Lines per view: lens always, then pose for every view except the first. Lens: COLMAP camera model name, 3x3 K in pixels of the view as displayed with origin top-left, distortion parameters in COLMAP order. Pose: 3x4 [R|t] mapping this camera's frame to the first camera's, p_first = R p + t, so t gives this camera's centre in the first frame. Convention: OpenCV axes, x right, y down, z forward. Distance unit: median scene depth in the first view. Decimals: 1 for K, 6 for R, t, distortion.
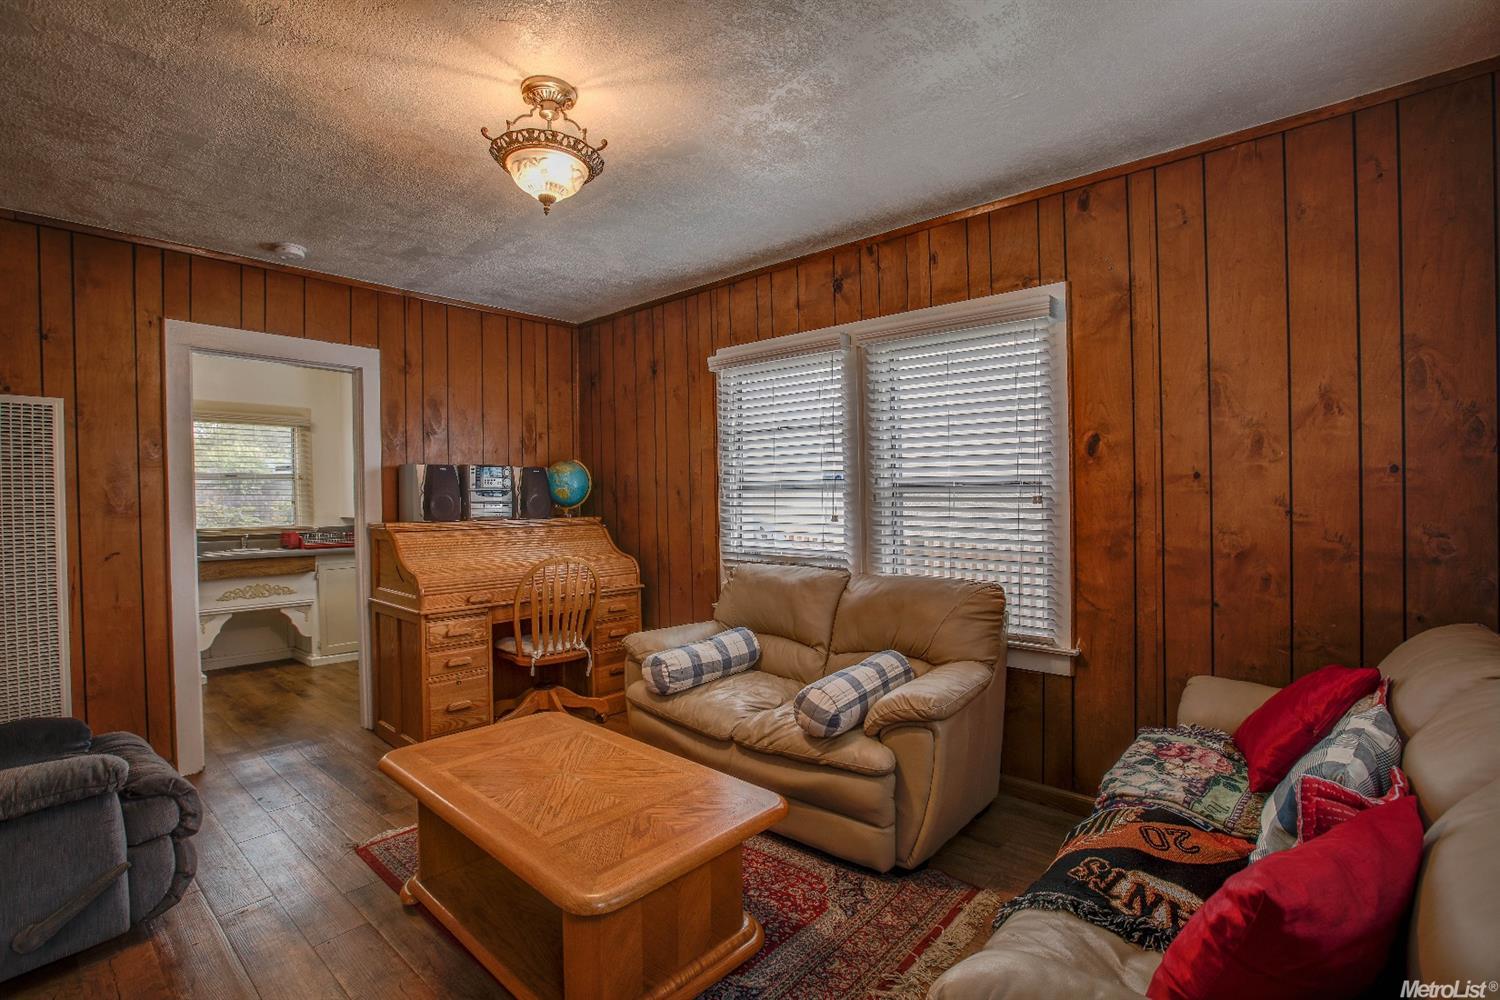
lens RADIAL K [[683.6, 0, 746.4], [0, 683.6, 497.5], [0, 0, 1]] dist [-0.050865, 0.017488]
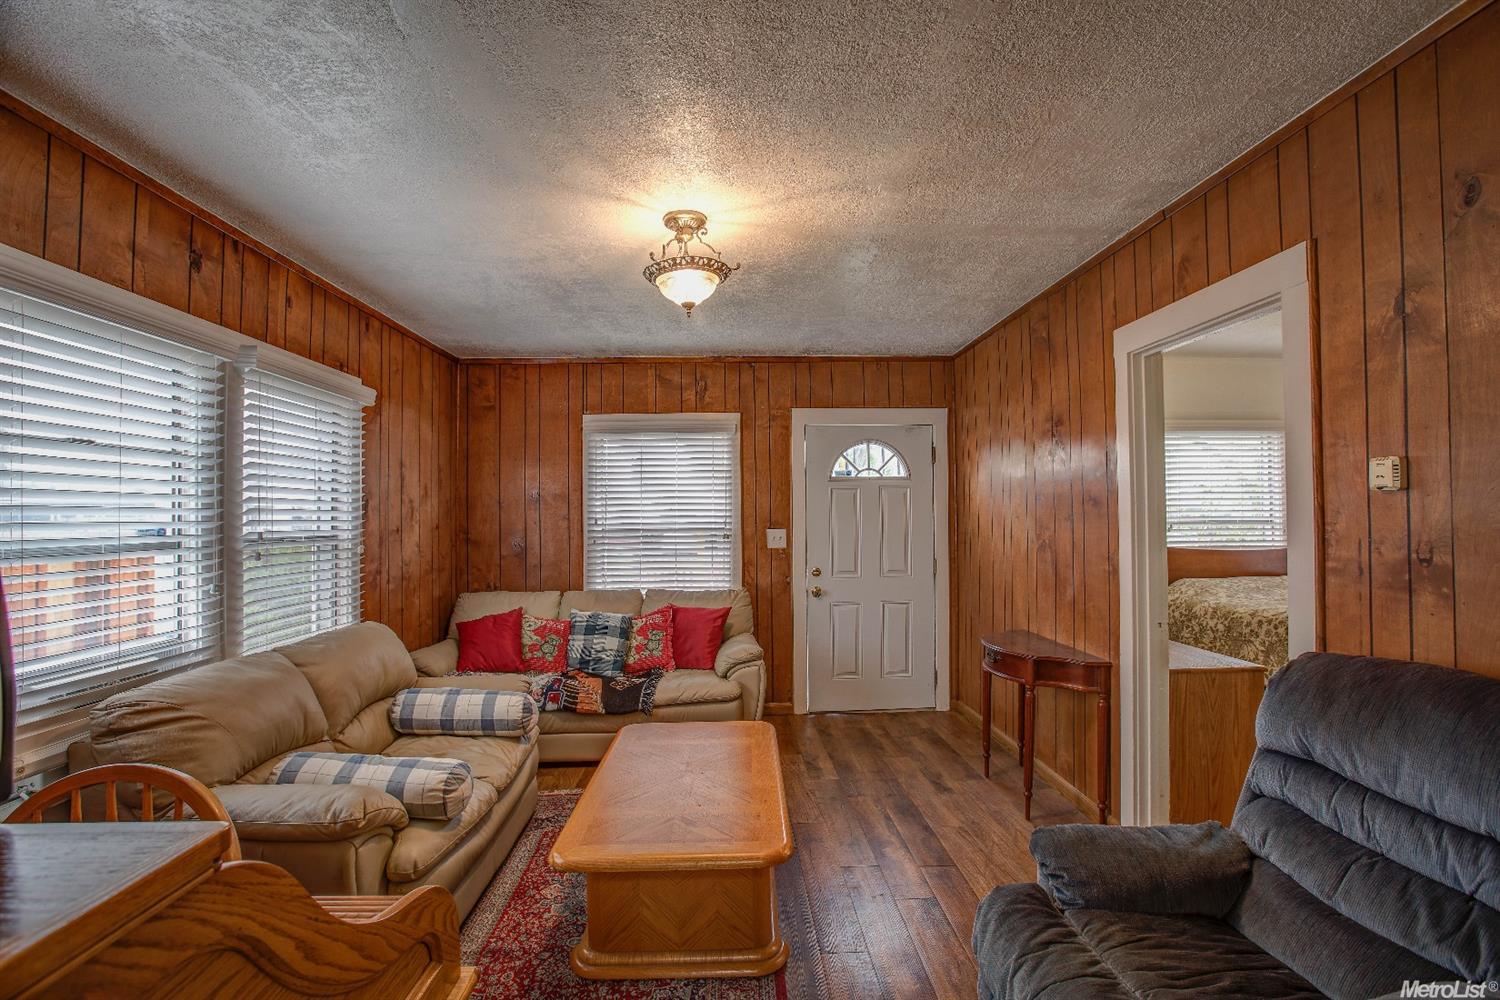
lens RADIAL K [[683.6, 0, 746.4], [0, 683.6, 500.5], [0, 0, 1]] dist [-0.050865, 0.017488]
pose [[-0.682683, 0.041621, 0.729529, -0.841463], [0.033790, 0.999107, -0.025381, -0.027602], [-0.729933, 0.007324, -0.683479, 1.180282]]
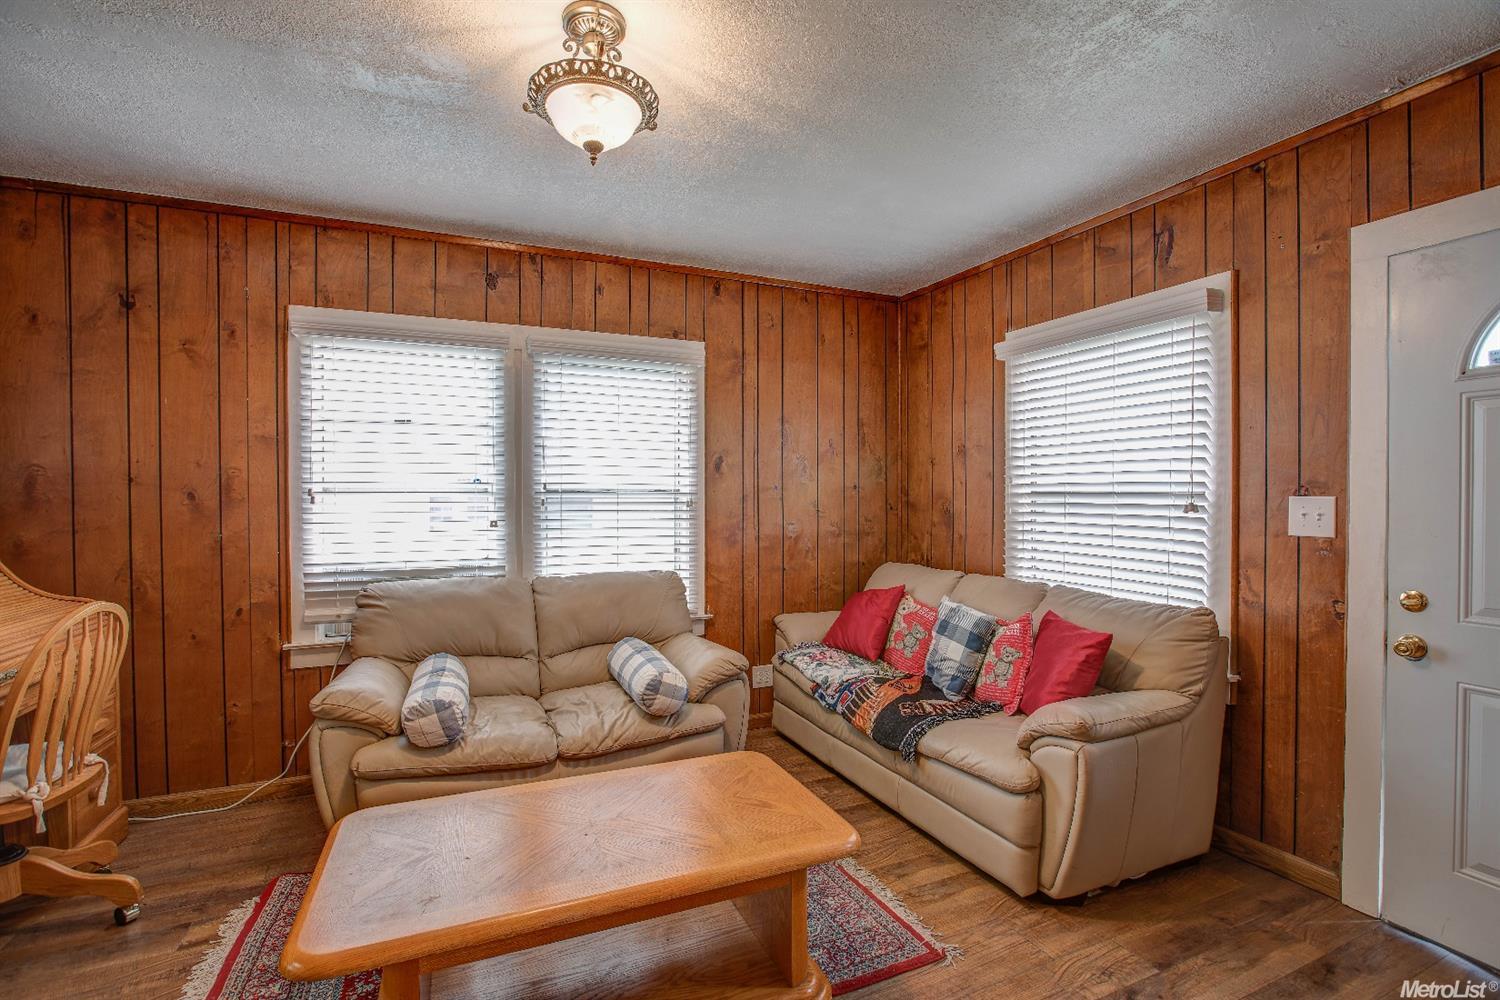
lens RADIAL K [[683.6, 0, 750.2], [0, 683.6, 499.5], [0, 0, 1]] dist [-0.050865, 0.017488]
pose [[0.412122, 0.007639, 0.911097, -0.646860], [0.004455, 0.999936, -0.010400, 0.008178], [-0.911118, 0.008345, 0.412061, 0.311672]]
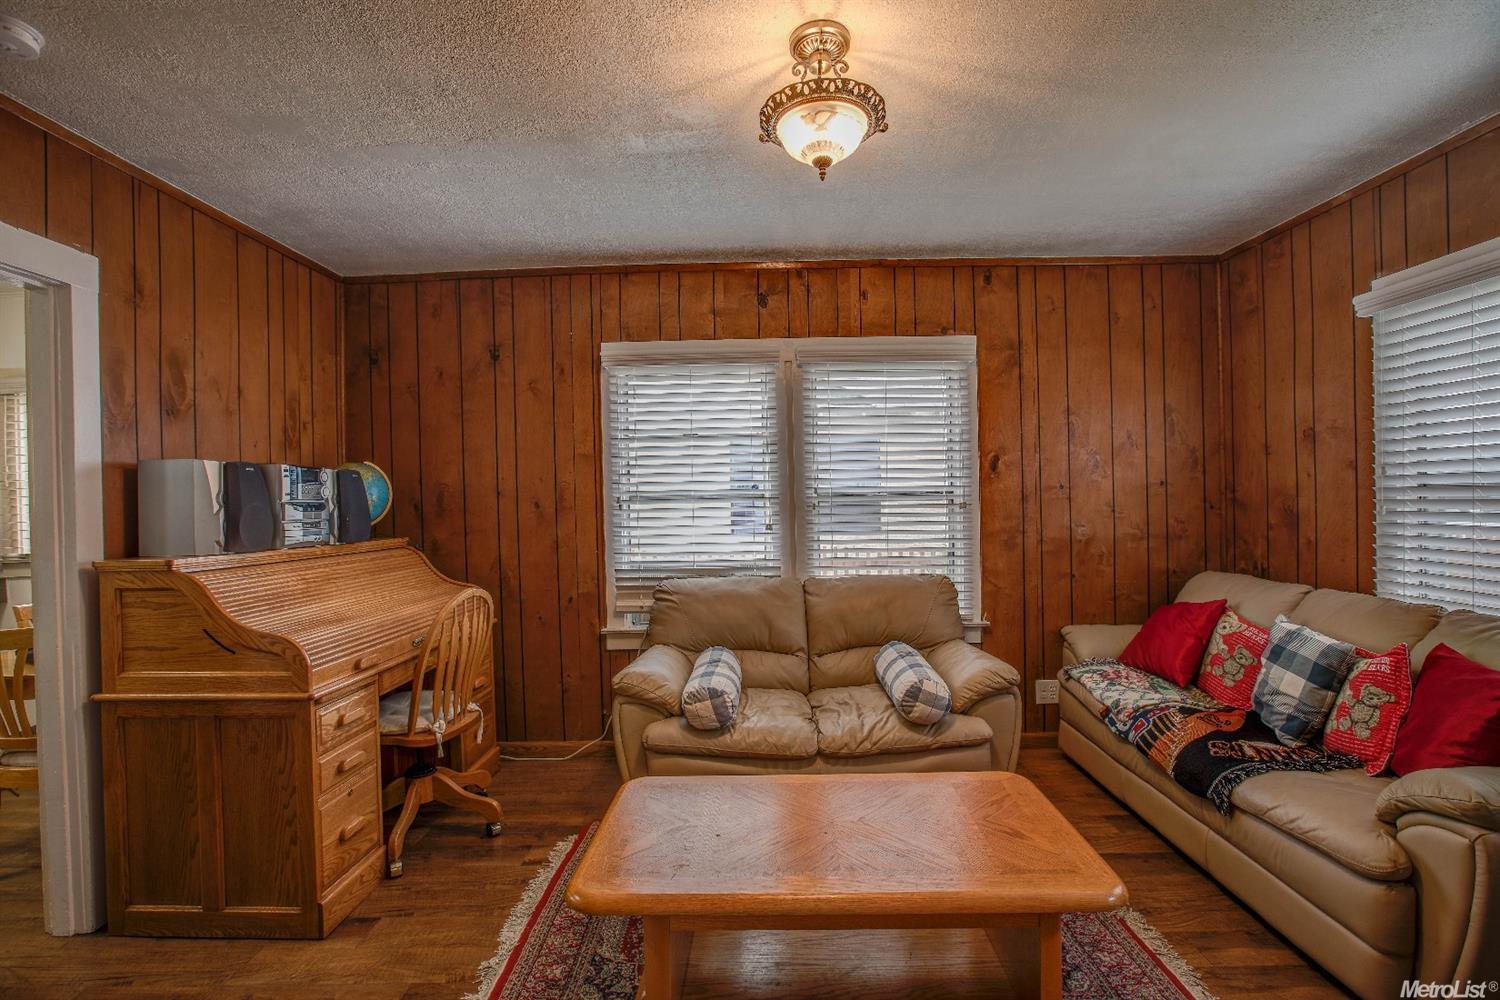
lens RADIAL K [[683.6, 0, 749.8], [0, 683.6, 498.0], [0, 0, 1]] dist [-0.050865, 0.017488]
pose [[0.757506, -0.001597, 0.652826, -0.615765], [0.015583, 0.999756, -0.015635, 0.002728], [-0.652642, 0.022016, 0.757346, 0.269457]]
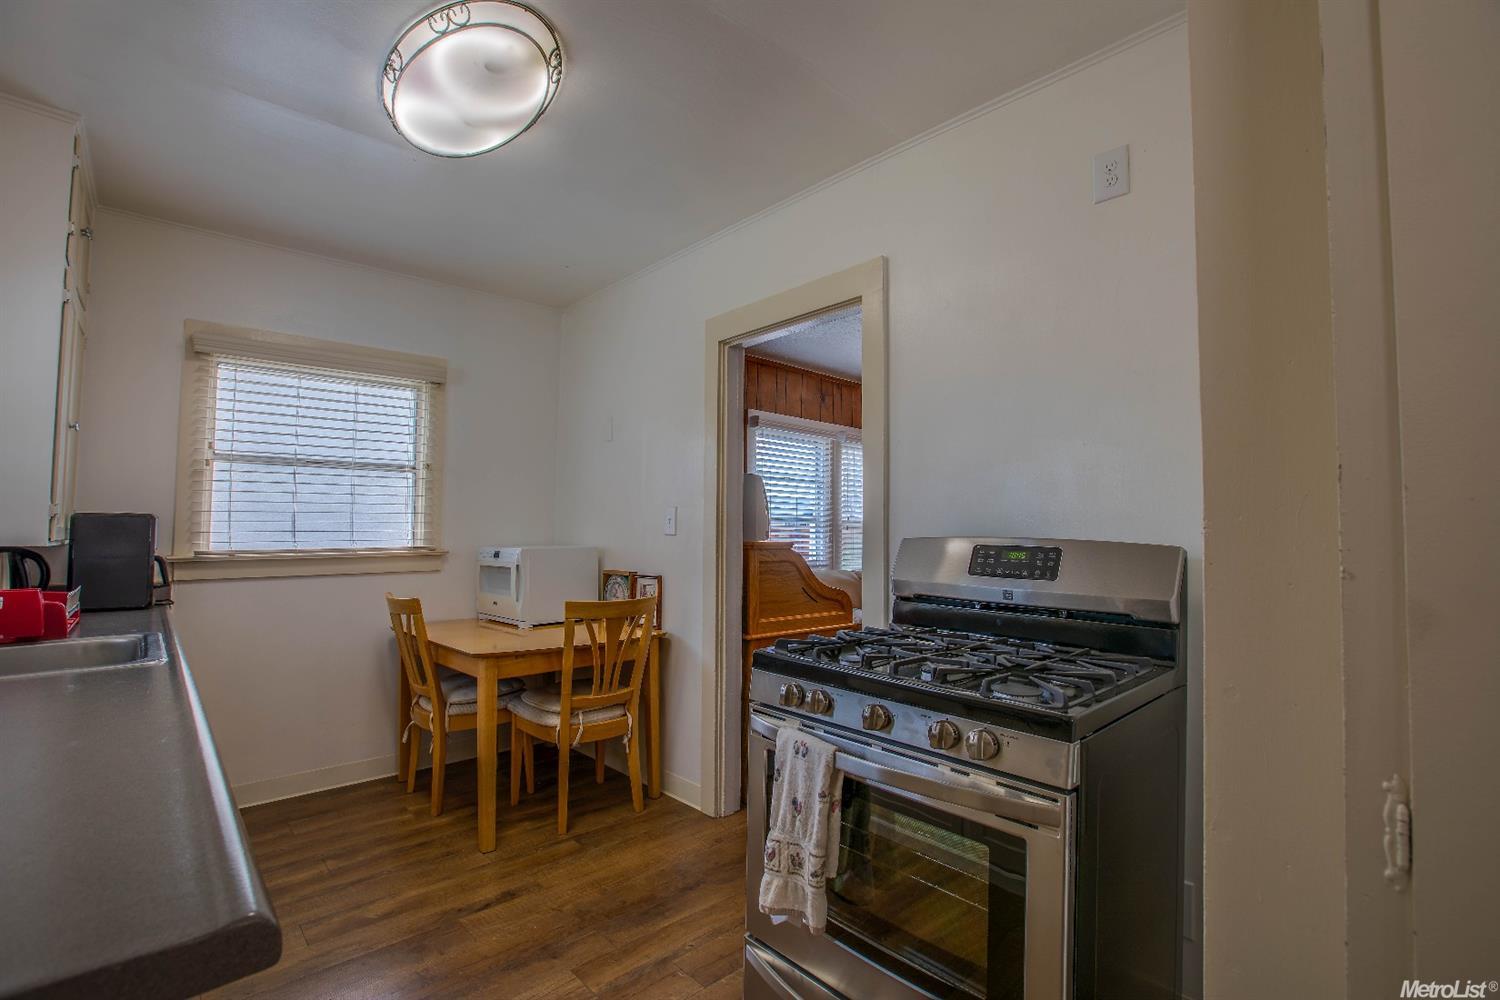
lens RADIAL K [[683.6, 0, 740.6], [0, 683.6, 506.6], [0, 0, 1]] dist [-0.050865, 0.017488]
pose [[0.118139, 0.059751, 0.991198, -1.680900], [-0.002584, 0.998203, -0.059866, 0.054875], [-0.992994, 0.004511, 0.118081, 1.122178]]
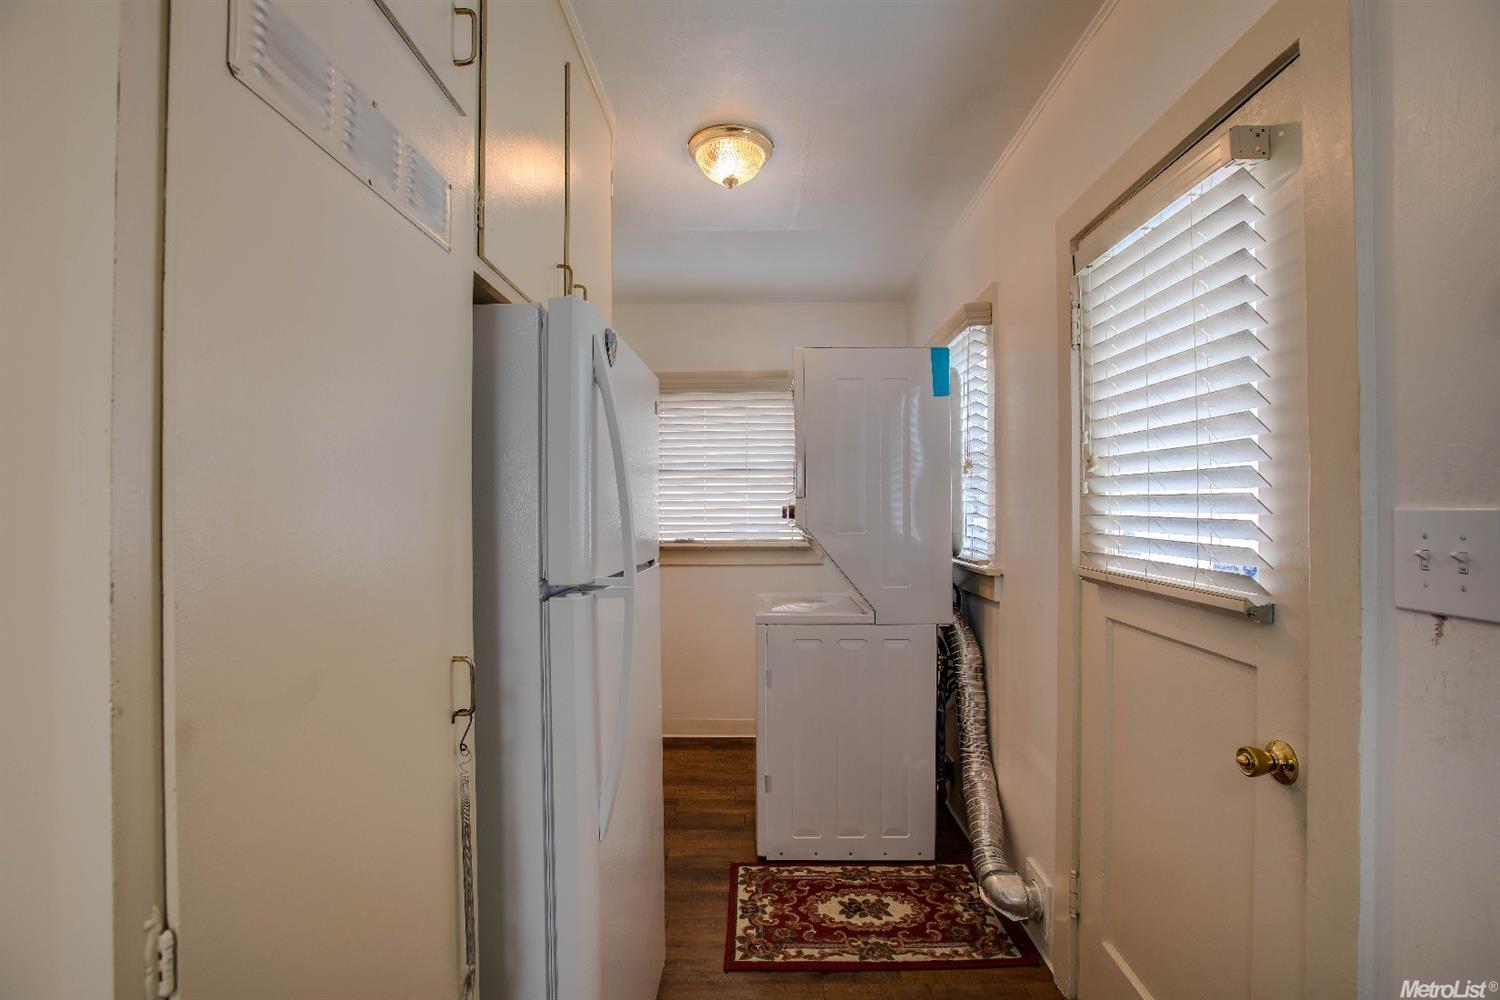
lens RADIAL K [[683.6, 0, 753.5], [0, 683.6, 501.0], [0, 0, 1]] dist [-0.050865, 0.017488]
pose [[-0.761180, 0.010327, -0.648458, -1.512066], [0.006737, 0.999945, 0.008016, 0.016405], [0.648505, 0.001733, -0.761208, 1.187986]]
